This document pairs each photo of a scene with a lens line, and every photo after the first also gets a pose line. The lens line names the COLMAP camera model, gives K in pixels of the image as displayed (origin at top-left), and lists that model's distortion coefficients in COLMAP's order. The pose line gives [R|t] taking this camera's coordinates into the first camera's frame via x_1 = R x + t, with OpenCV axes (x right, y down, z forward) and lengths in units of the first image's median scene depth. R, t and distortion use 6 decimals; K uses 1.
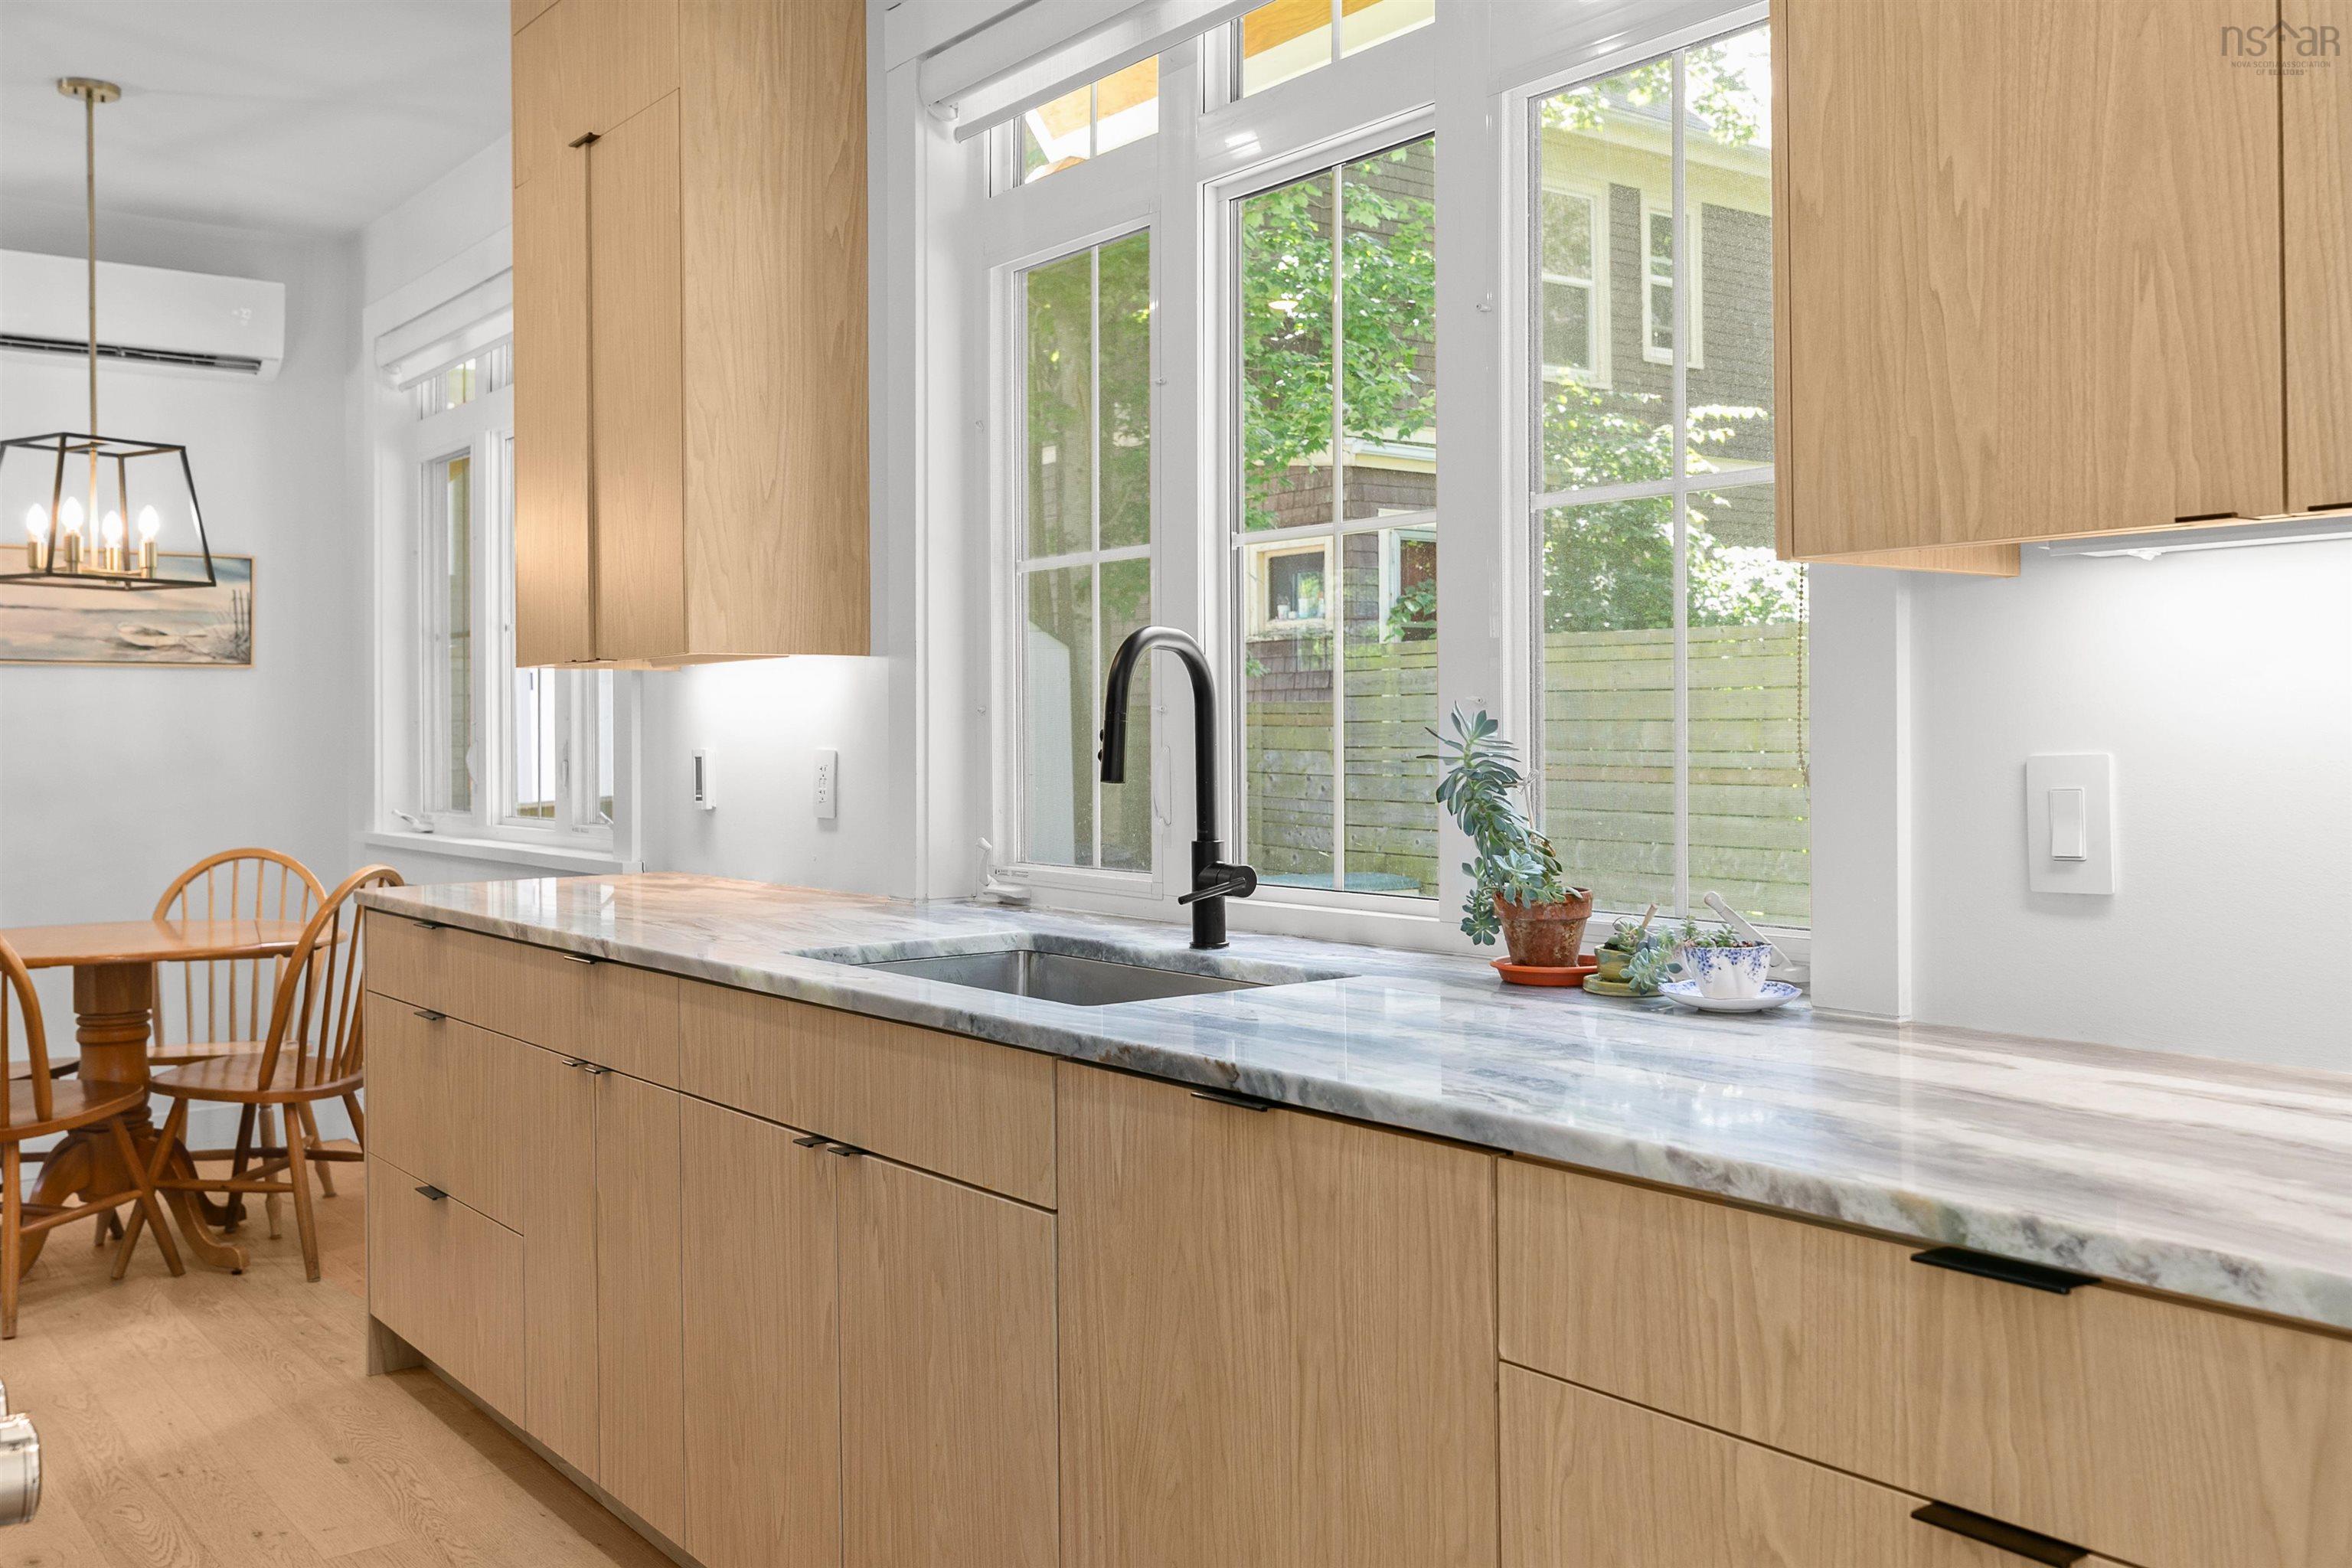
lens RADIAL K [[2100.1, 0, 1239.6], [0, 2100.1, 720.9], [0, 0, 1]] dist [0.000796, 0.003765]
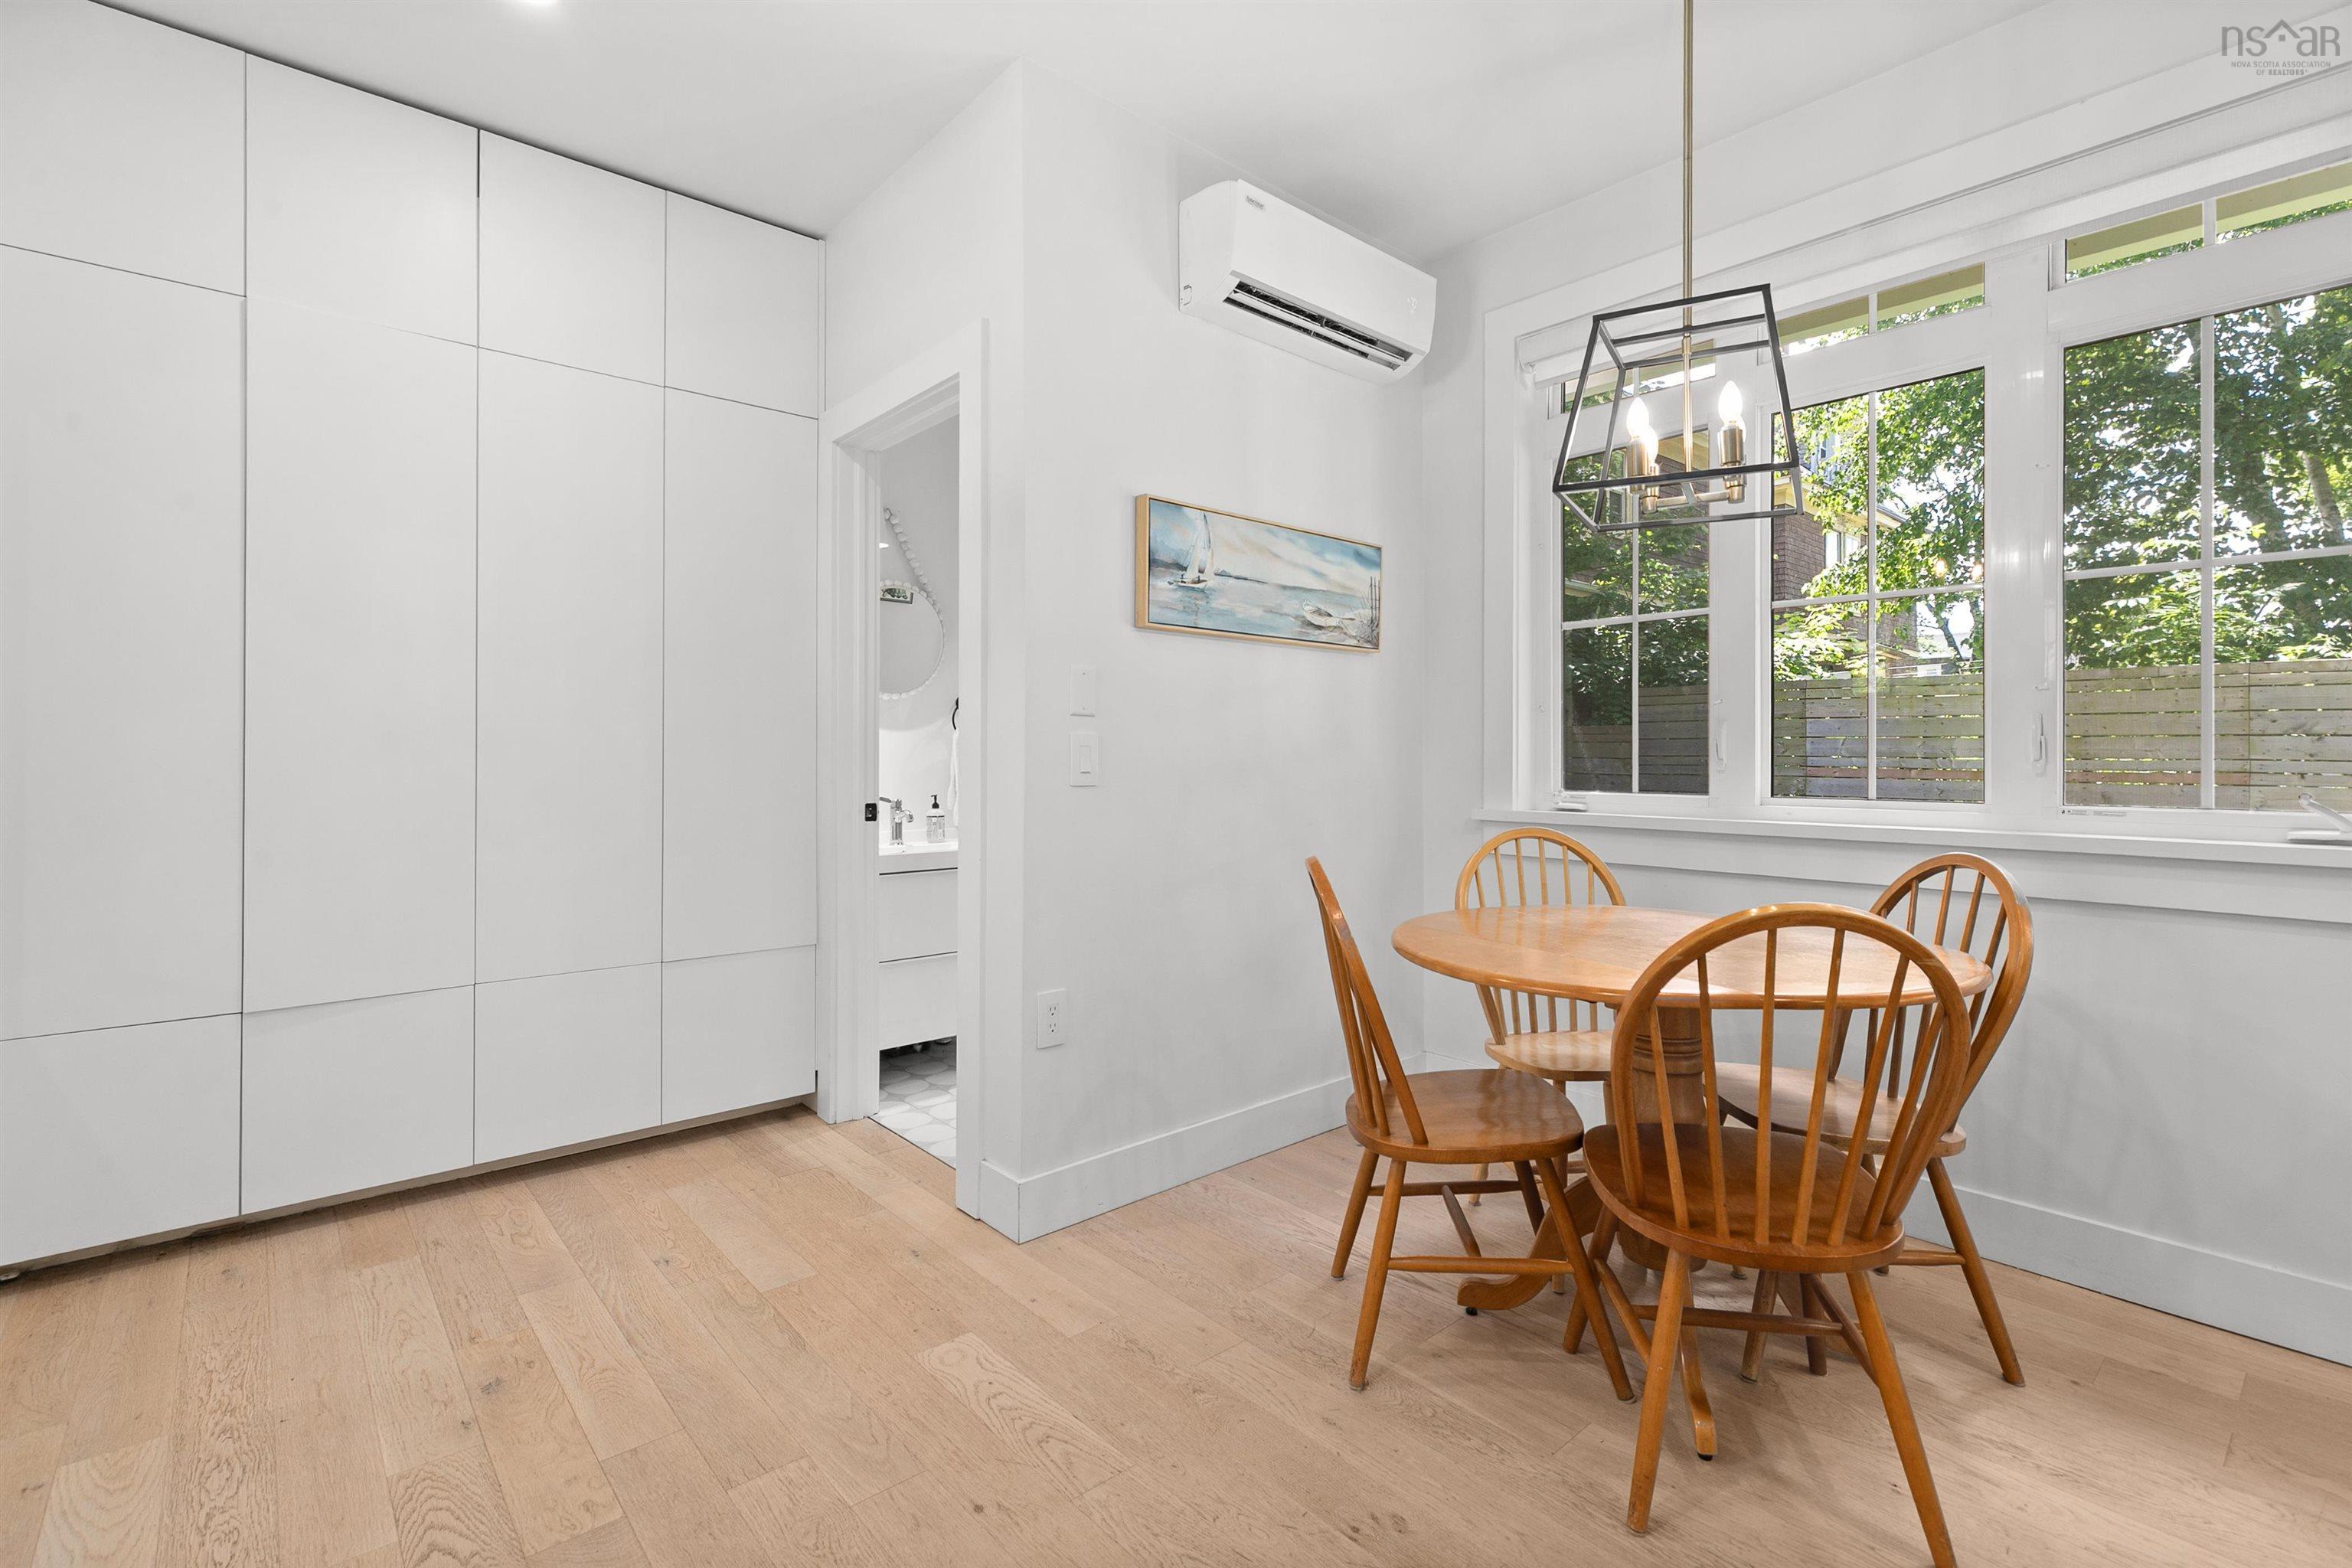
lens RADIAL K [[1084.1, 0, 1188.5], [0, 1084.1, 759.6], [0, 0, 1]] dist [0.001524, 0.002281]
pose [[0.999050, 0.010743, 0.042245, -0.886722], [-0.011080, 0.999909, 0.007740, 0.037130], [-0.042158, -0.008201, 0.999077, 0.706715]]
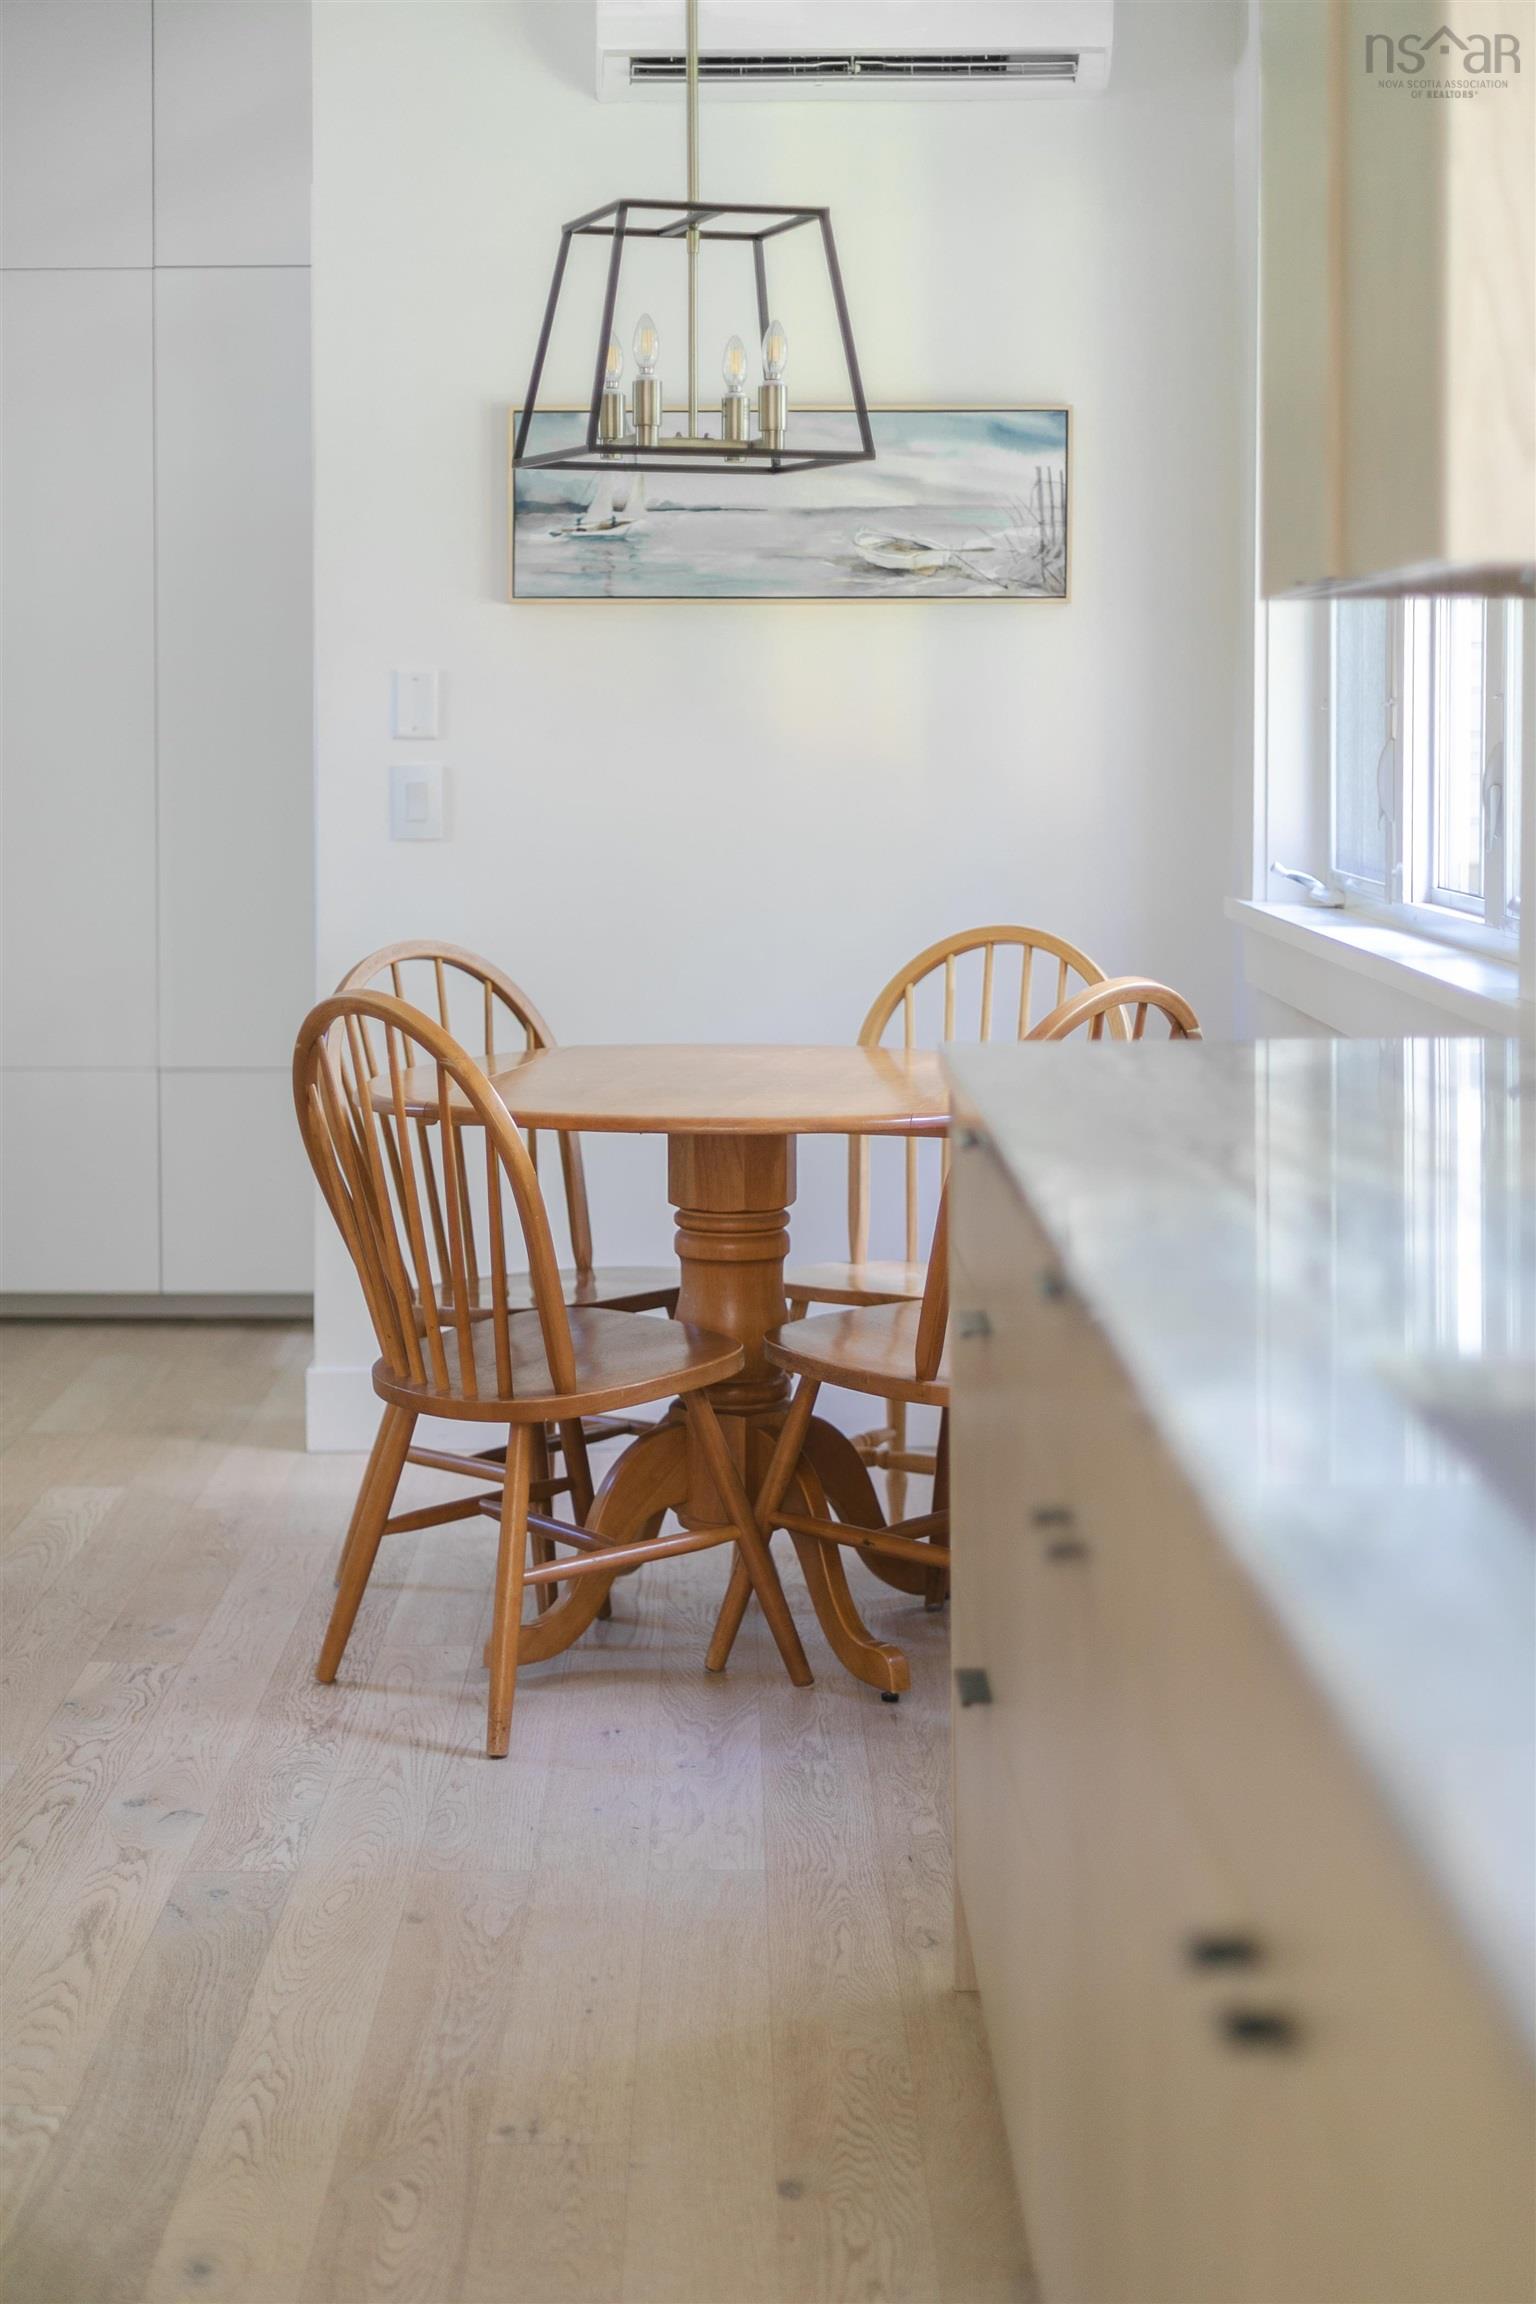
lens RADIAL K [[3441.9, 0, 526.4], [0, 3441.9, 865.0], [0, 0, 1]] dist [-0.030534, 0.000000]
pose [[0.754951, 0.035784, -0.654804, 0.045798], [0.001572, 0.998408, 0.056374, -0.010991], [0.655779, -0.043589, 0.753694, 0.303728]]
